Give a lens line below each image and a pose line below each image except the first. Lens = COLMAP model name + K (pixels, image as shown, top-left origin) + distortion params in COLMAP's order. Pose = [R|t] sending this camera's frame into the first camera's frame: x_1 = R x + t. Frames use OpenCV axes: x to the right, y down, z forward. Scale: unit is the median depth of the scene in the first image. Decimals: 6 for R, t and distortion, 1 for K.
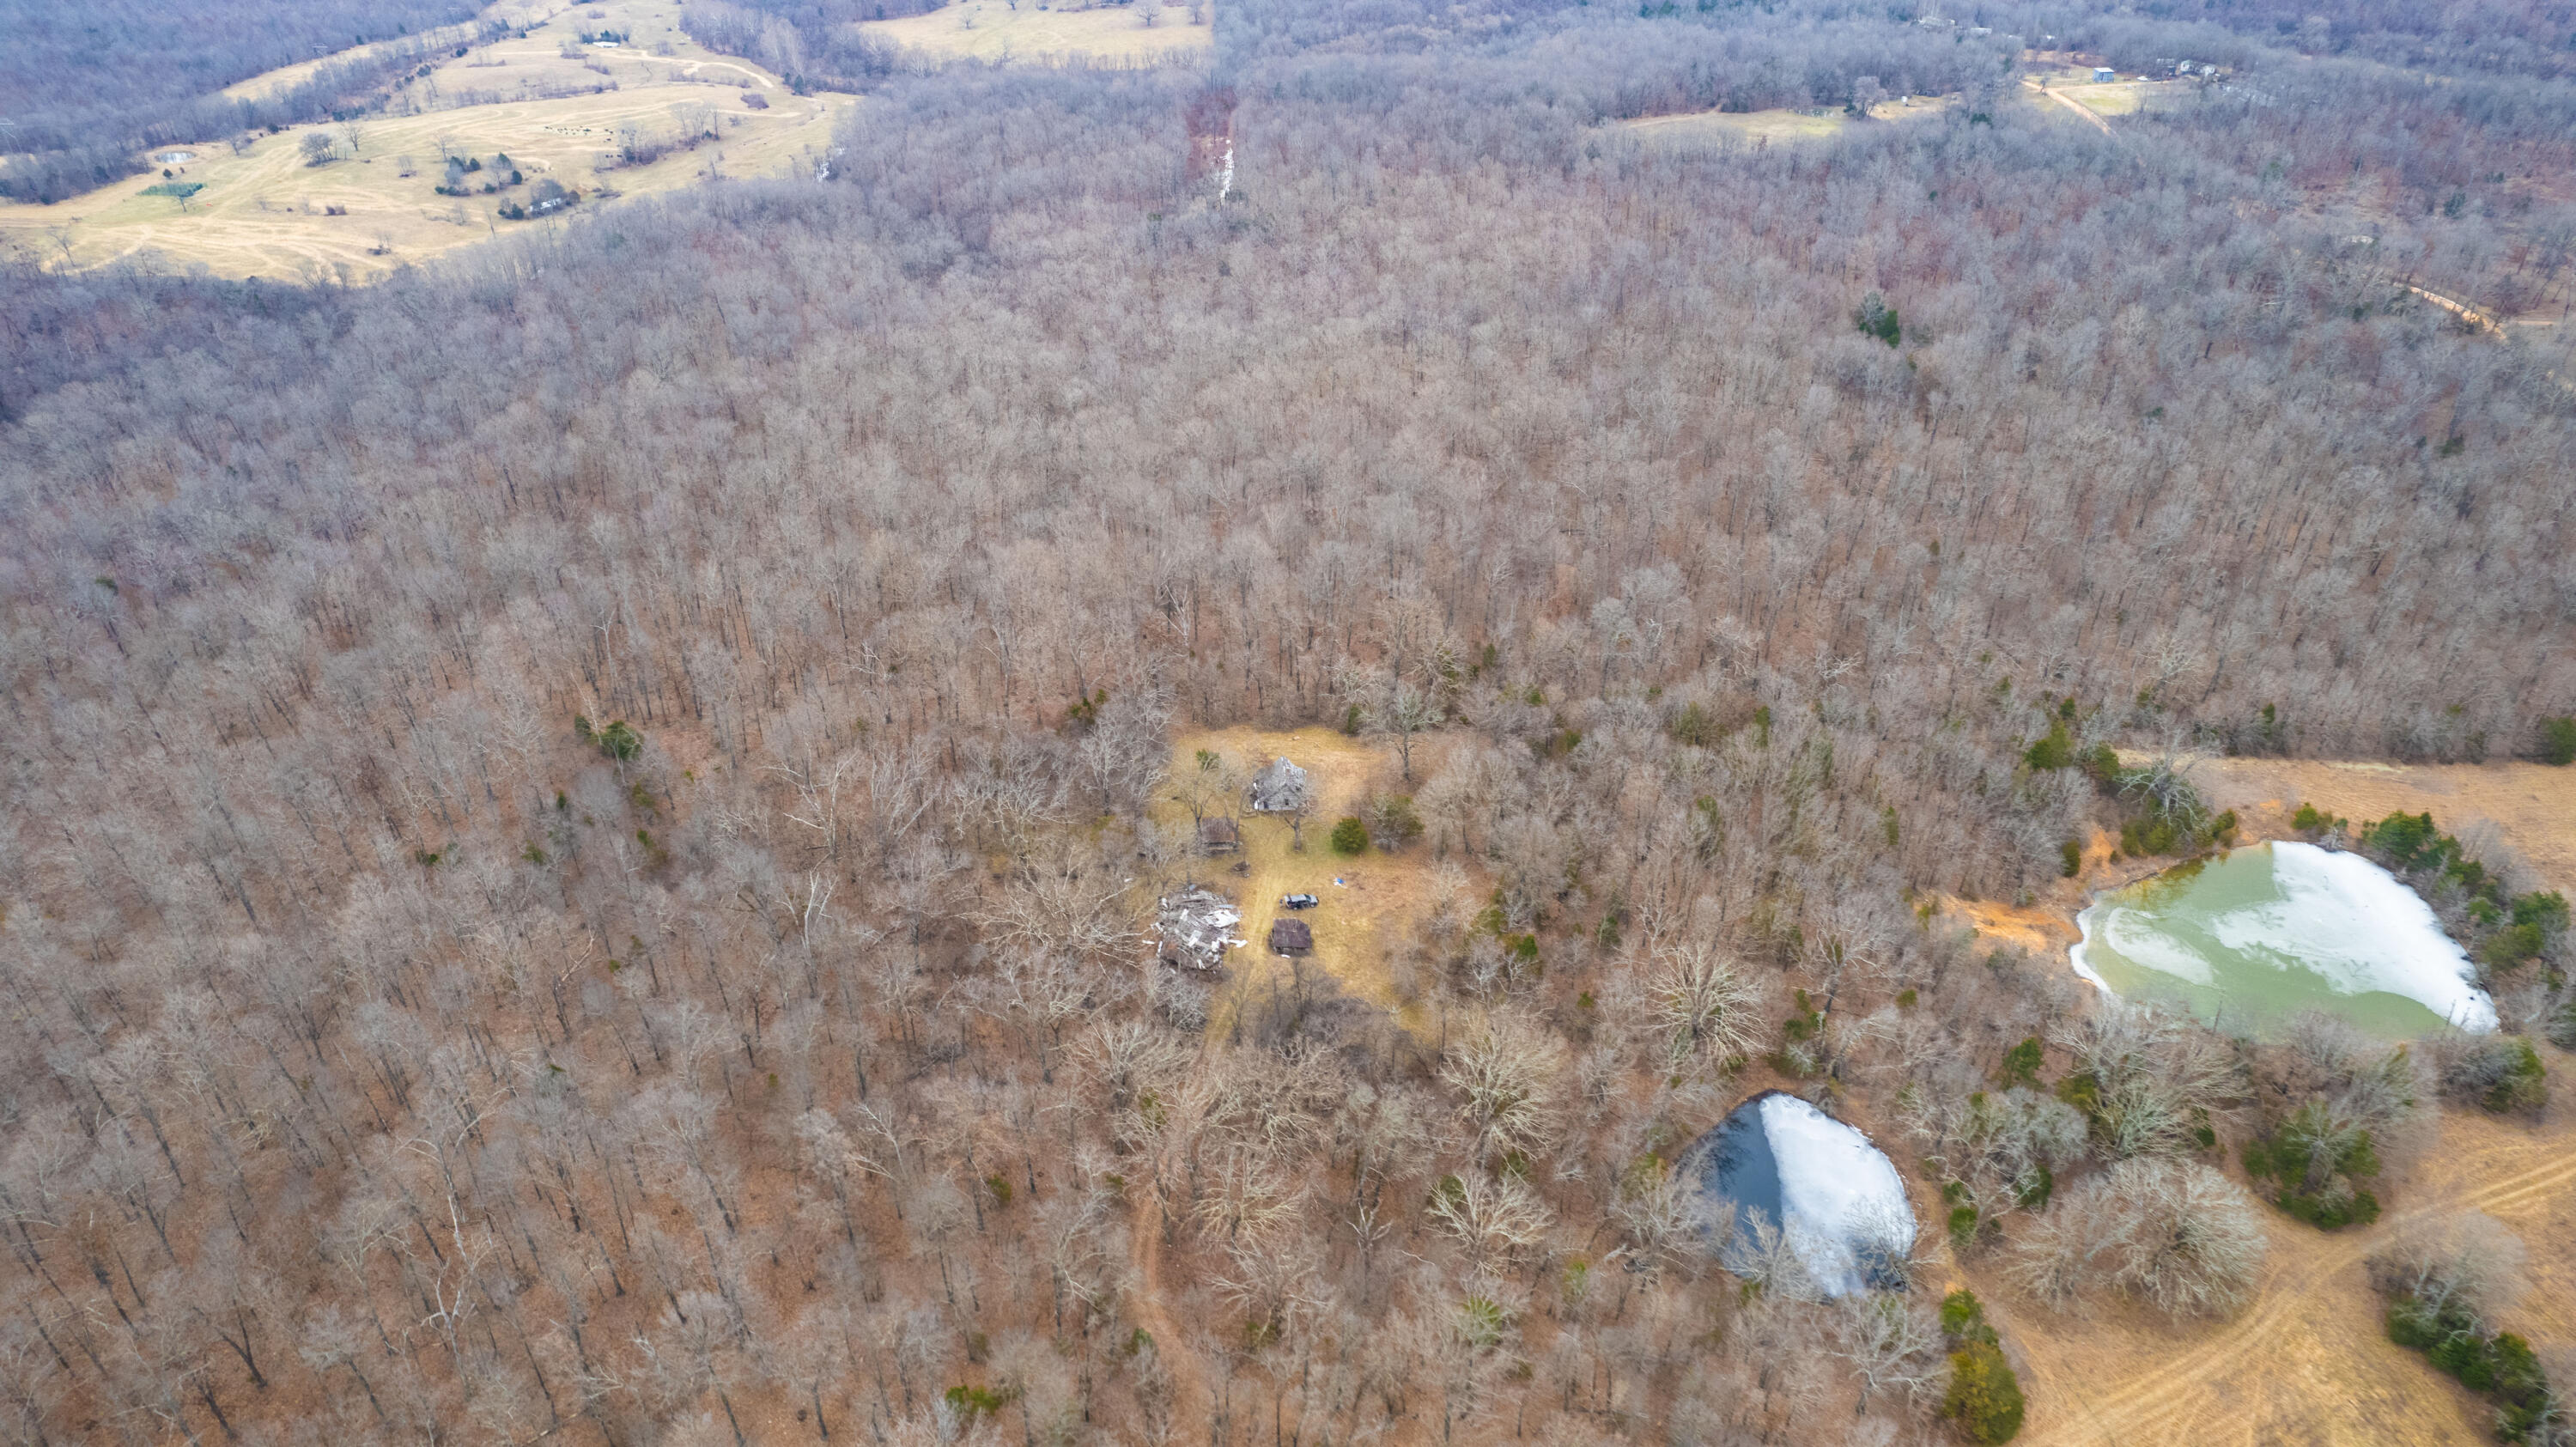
lens RADIAL K [[1651.4, 0, 1297.0], [0, 1651.4, 717.2], [0, 0, 1]] dist [-0.081980, 0.075917]
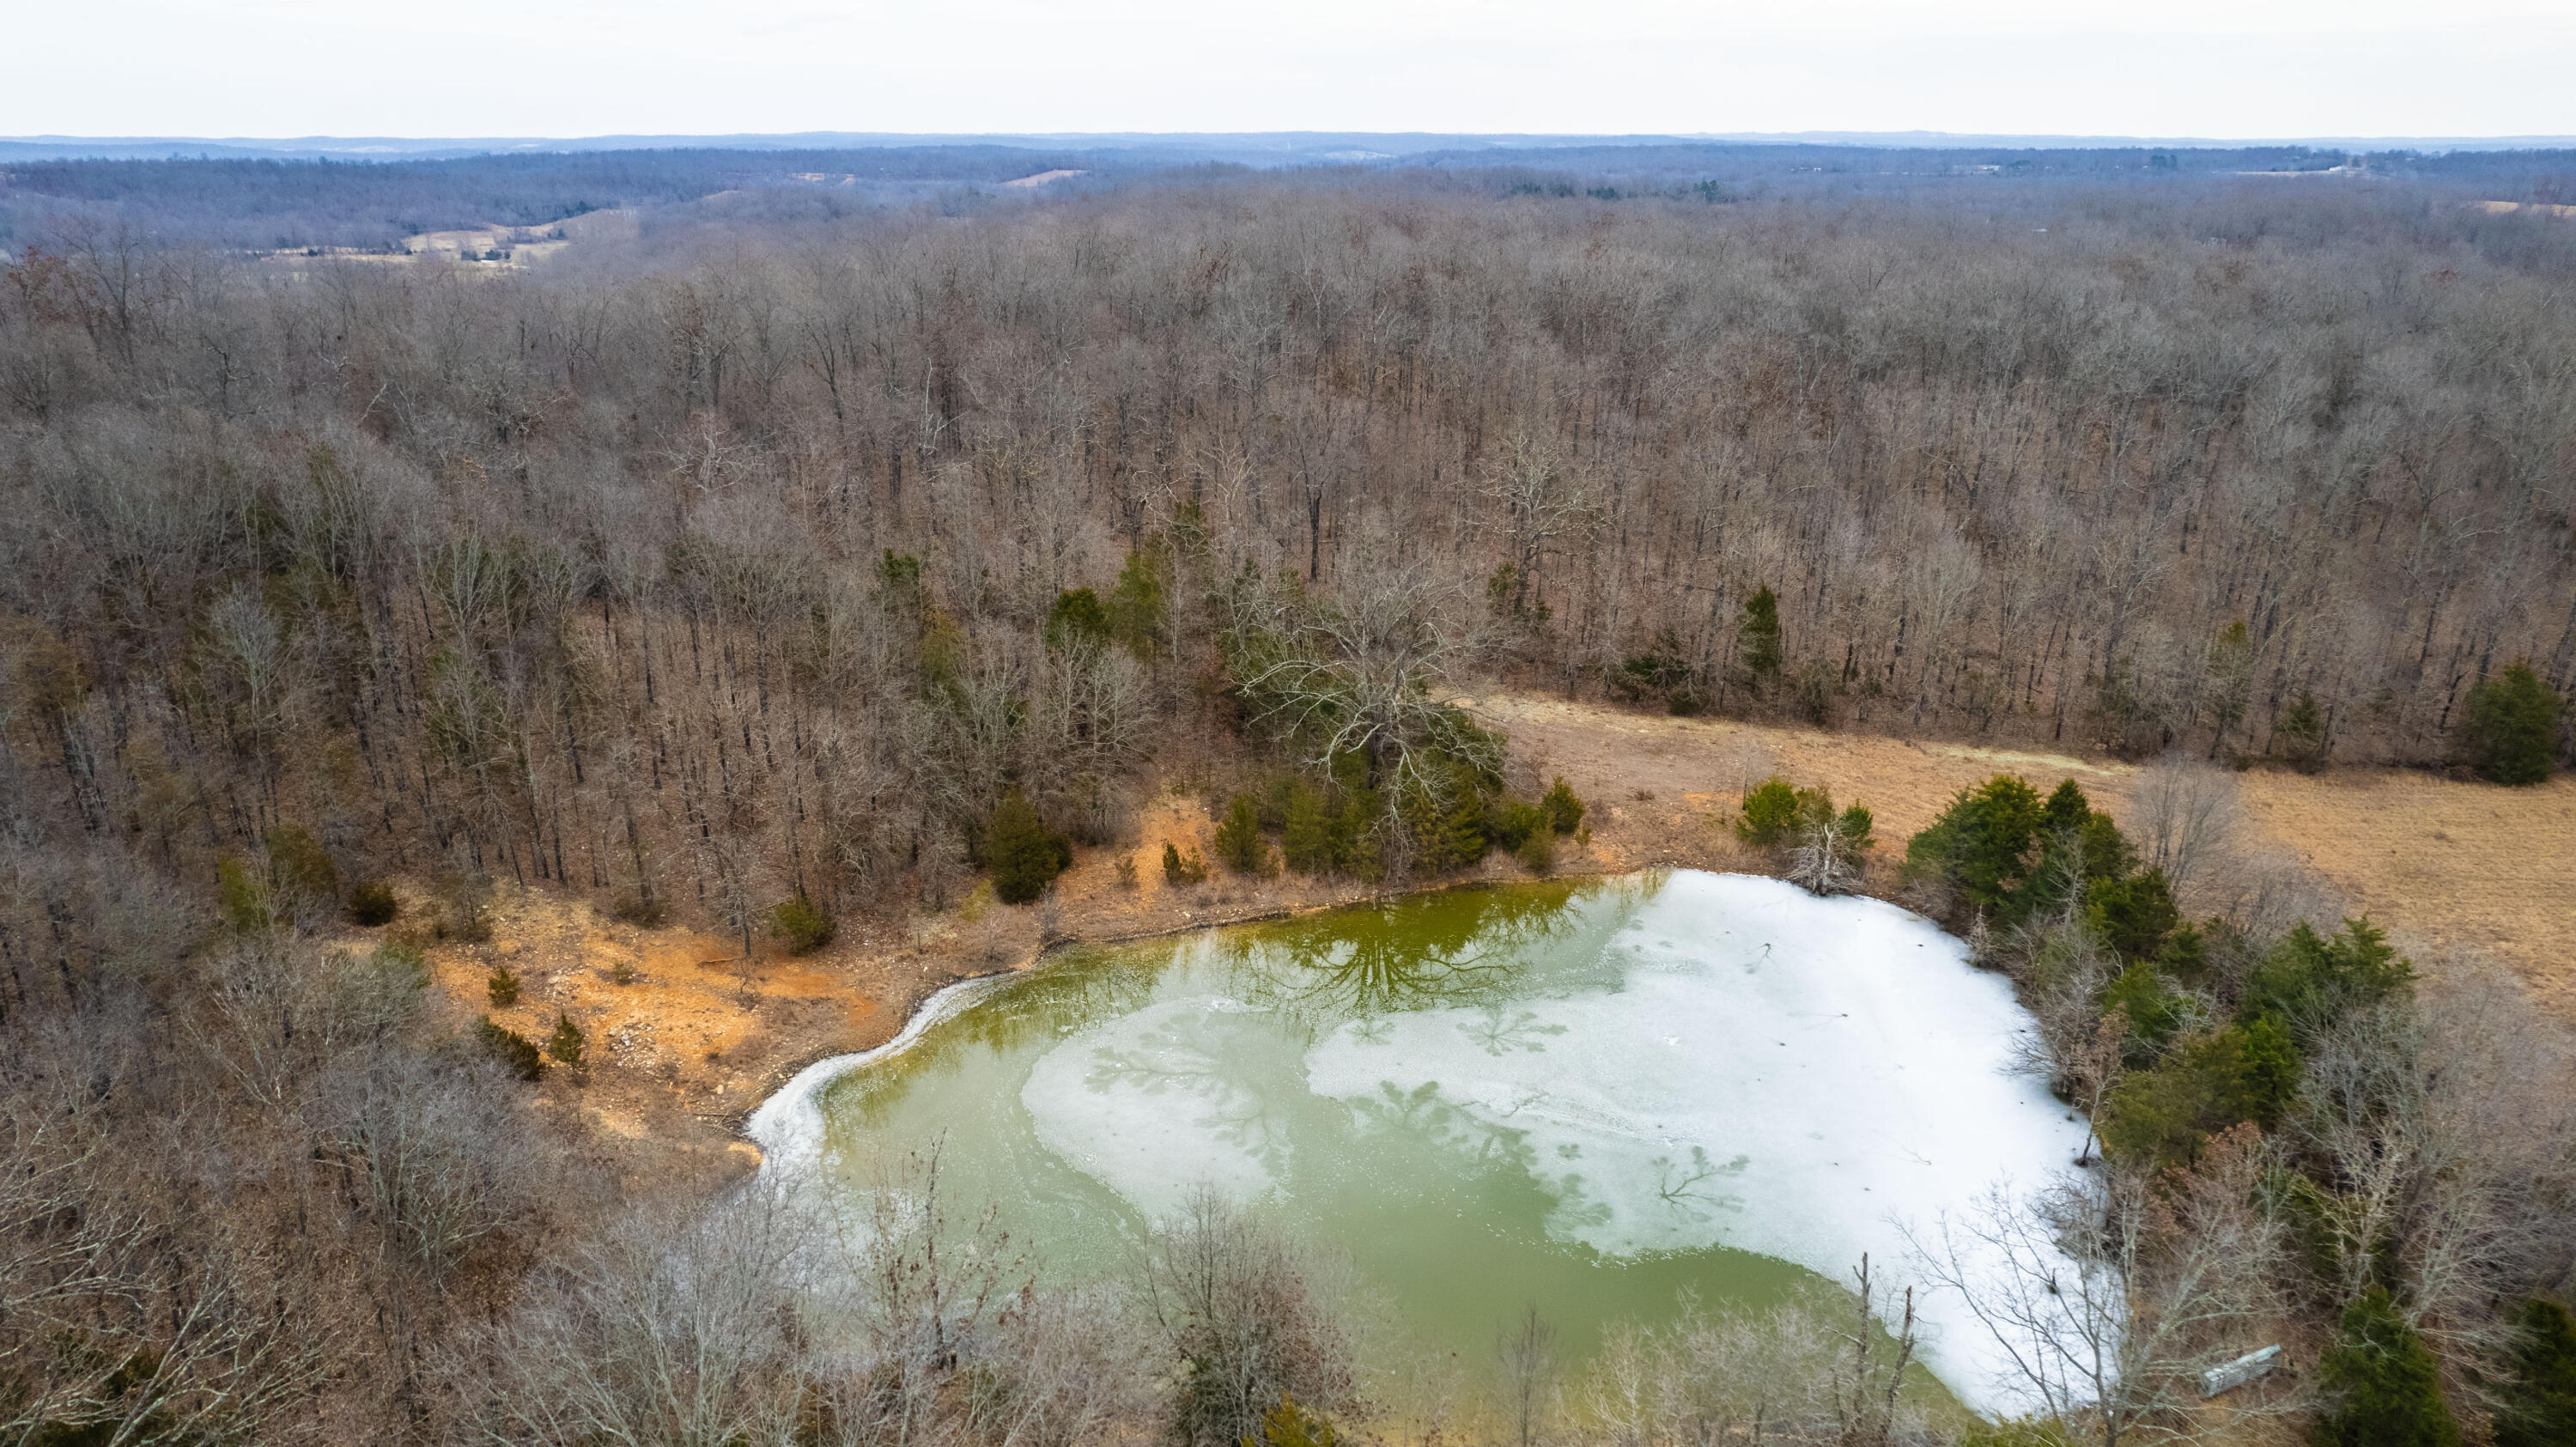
lens RADIAL K [[1651.4, 0, 1304.1], [0, 1651.4, 715.1], [0, 0, 1]] dist [-0.081980, 0.075917]
pose [[0.996243, 0.041446, -0.076039, 0.544979], [-0.057691, 0.972464, -0.225800, 0.131199], [0.064587, 0.229338, 0.971202, 0.624234]]
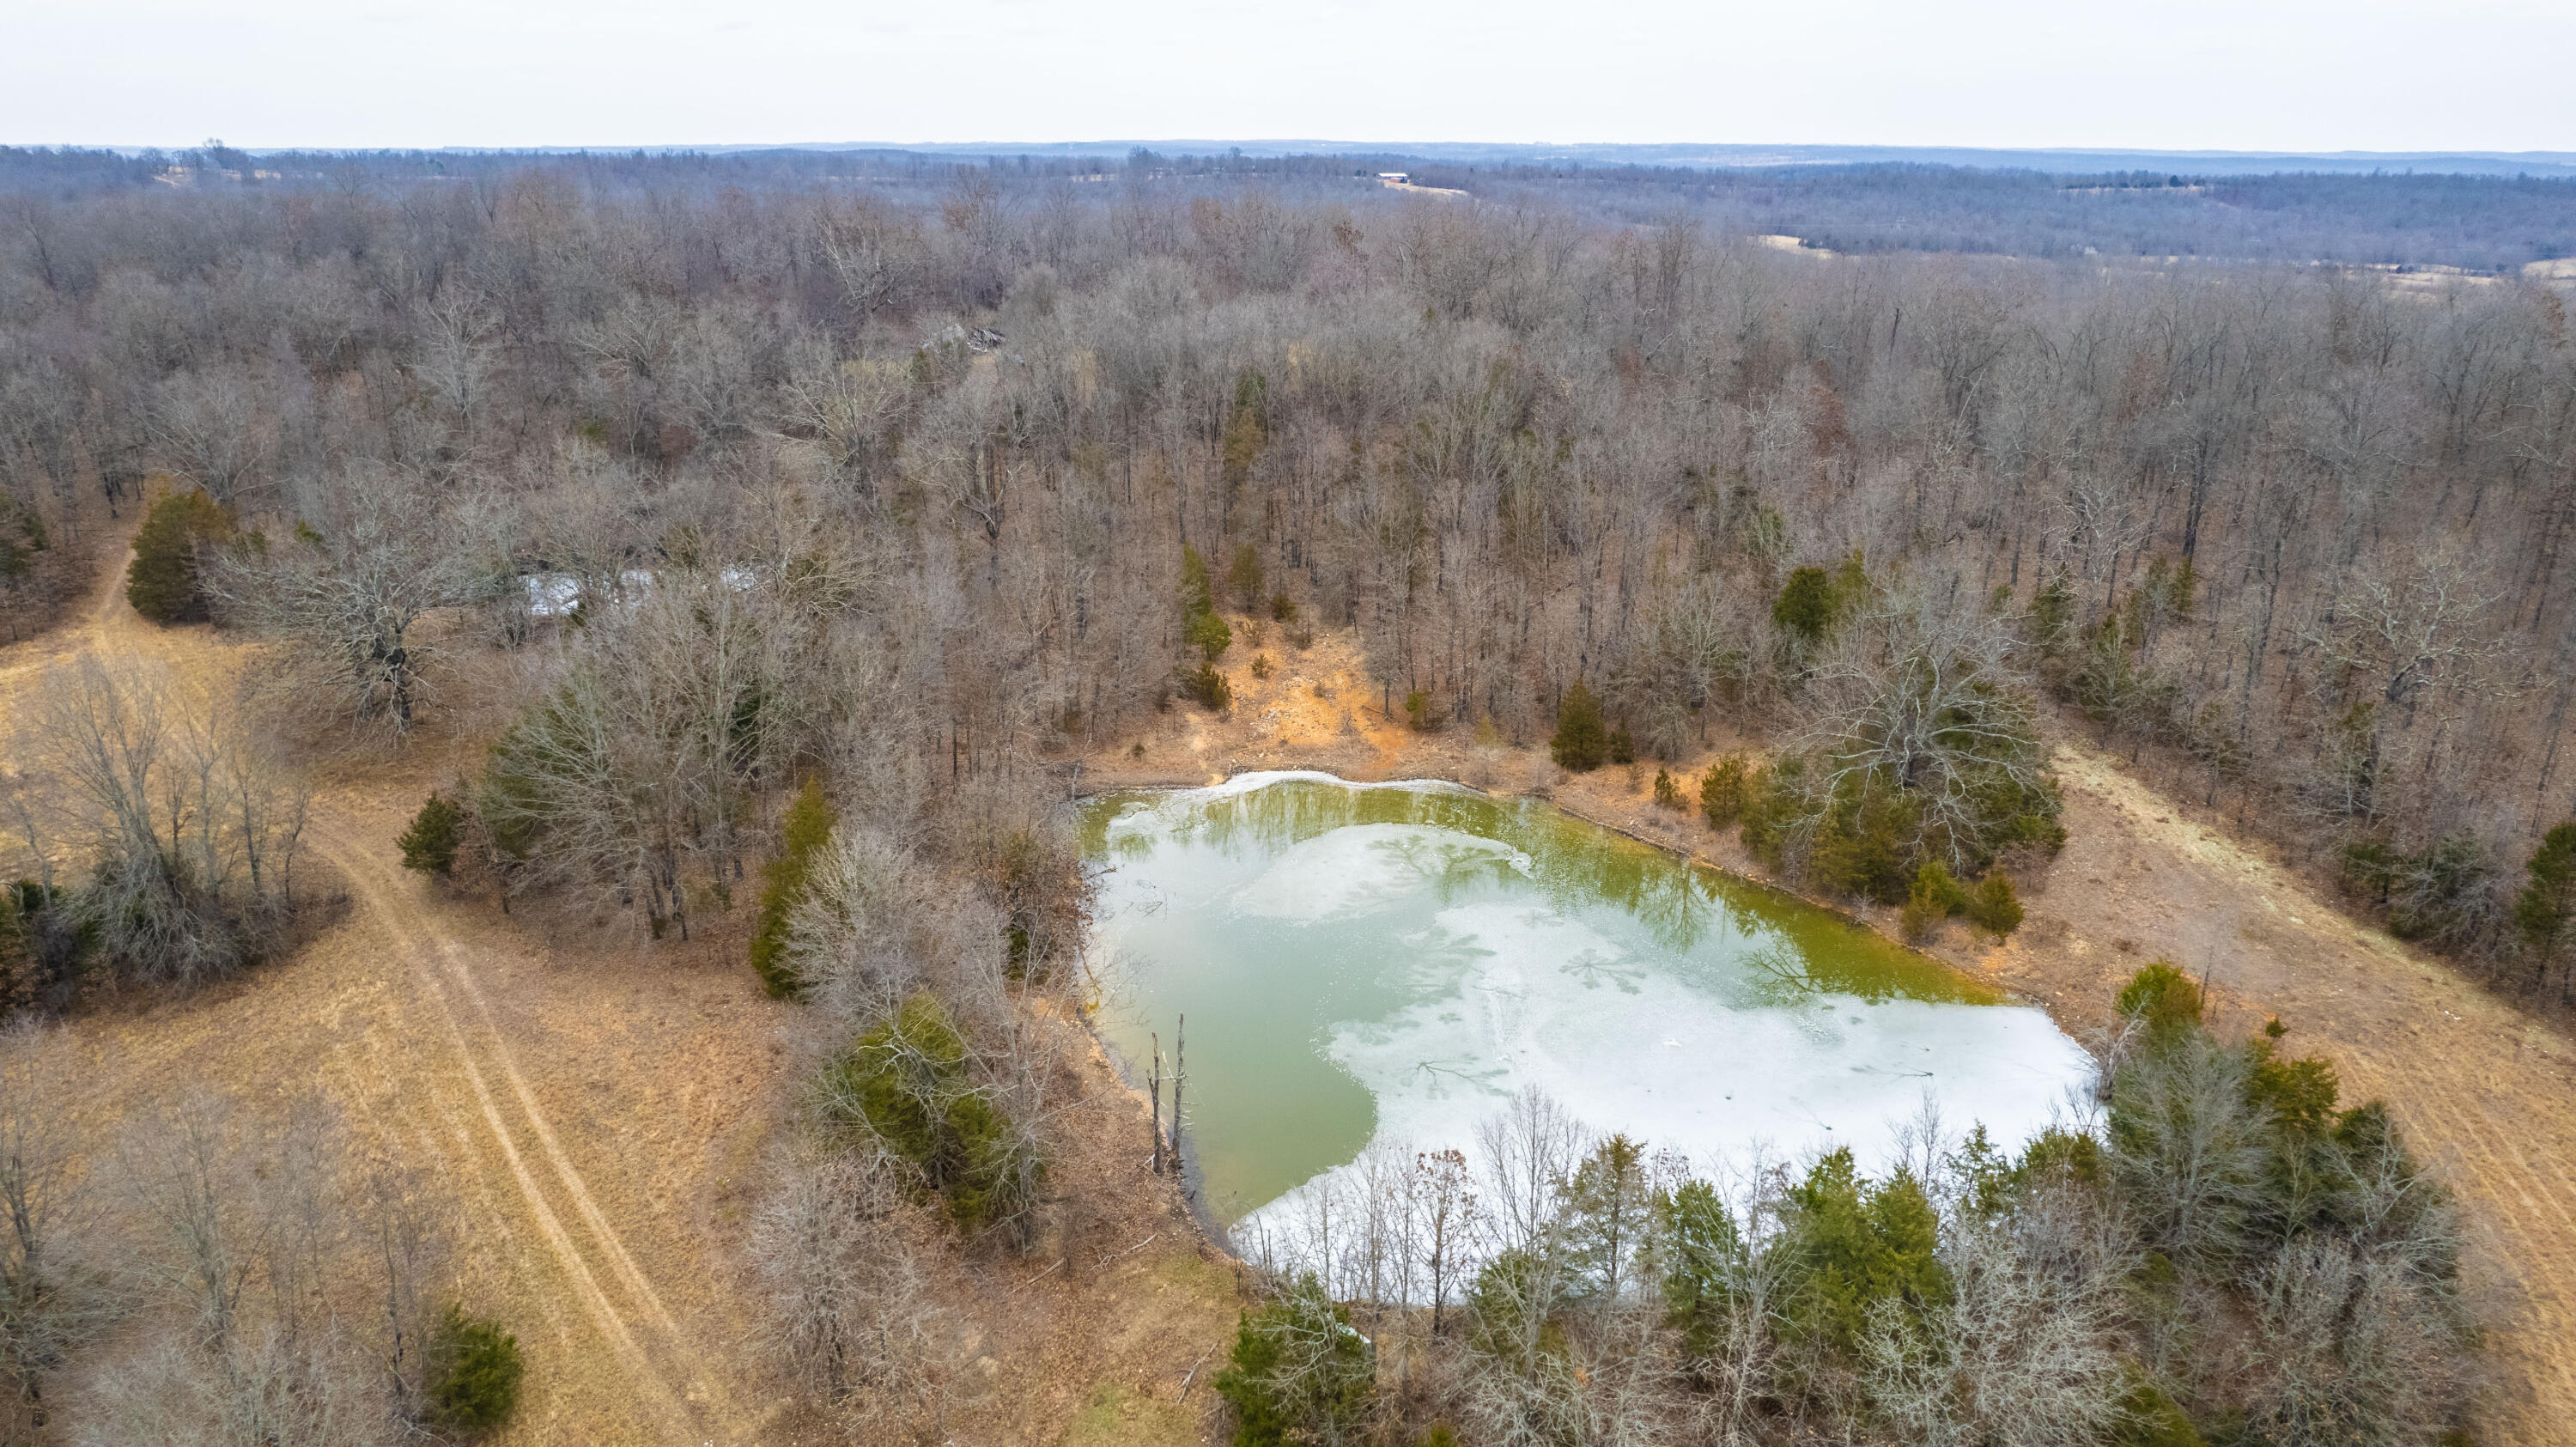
lens RADIAL K [[1651.4, 0, 1292.6], [0, 1651.4, 720.9], [0, 0, 1]] dist [-0.081980, 0.075917]
pose [[0.291038, 0.333027, -0.896878, 0.828194], [-0.525301, 0.839132, 0.141123, 0.060341], [0.799597, 0.430059, 0.419159, 0.722216]]
